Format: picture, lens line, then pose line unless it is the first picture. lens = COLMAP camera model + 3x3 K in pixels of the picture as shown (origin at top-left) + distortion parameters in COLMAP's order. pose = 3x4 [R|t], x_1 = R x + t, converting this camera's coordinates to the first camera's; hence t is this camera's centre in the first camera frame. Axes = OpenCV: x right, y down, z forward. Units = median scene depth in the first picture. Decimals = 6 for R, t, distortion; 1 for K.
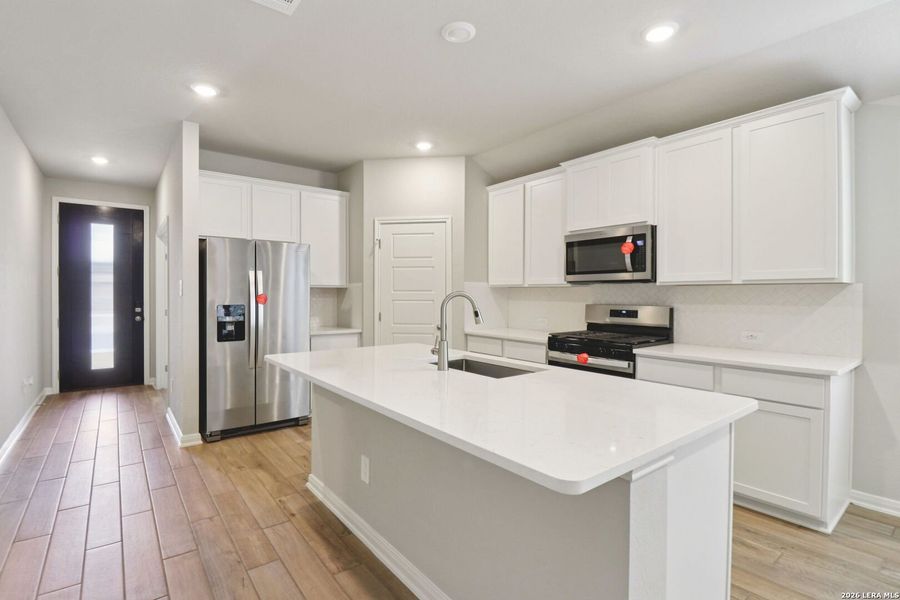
lens RADIAL K [[417.5, 0, 437.7], [0, 417.5, 298.3], [0, 0, 1]] dist [0.003019, -0.012012]
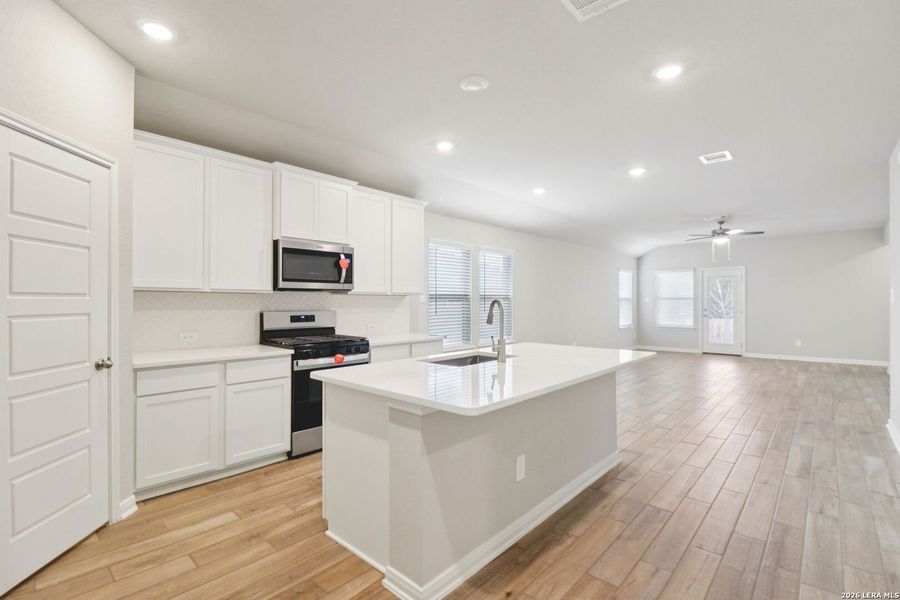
lens RADIAL K [[417.5, 0, 437.7], [0, 417.5, 298.3], [0, 0, 1]] dist [0.003019, -0.012012]
pose [[-0.159430, 0.004792, 0.987198, -0.697786], [0.007739, 0.999964, -0.003604, -0.010411], [-0.987179, 0.007066, -0.159462, 0.807147]]
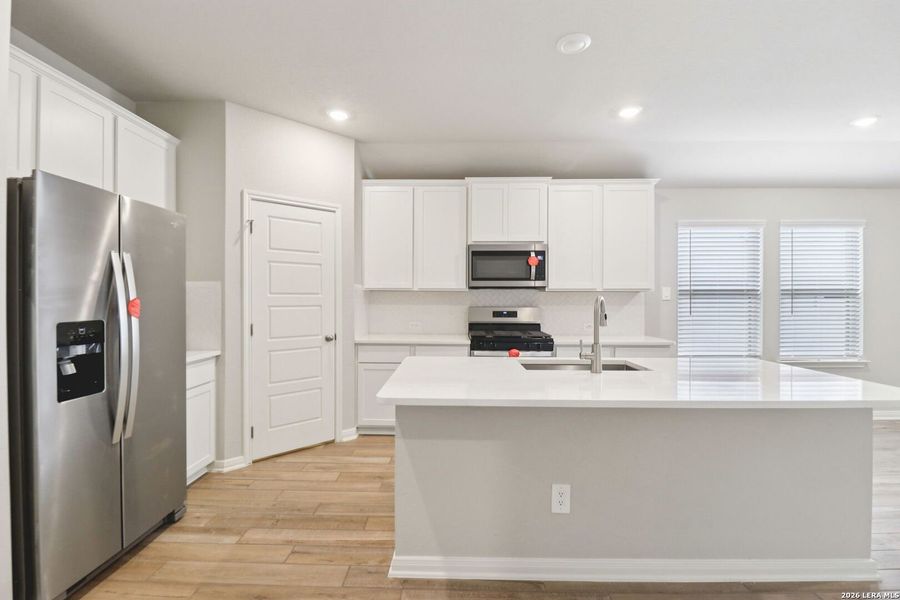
lens RADIAL K [[417.5, 0, 437.7], [0, 417.5, 298.3], [0, 0, 1]] dist [0.003019, -0.012012]
pose [[0.636681, -0.001197, 0.771126, -0.597054], [0.006133, 0.999975, -0.003512, -0.006064], [-0.771103, 0.006965, 0.636673, 0.374941]]
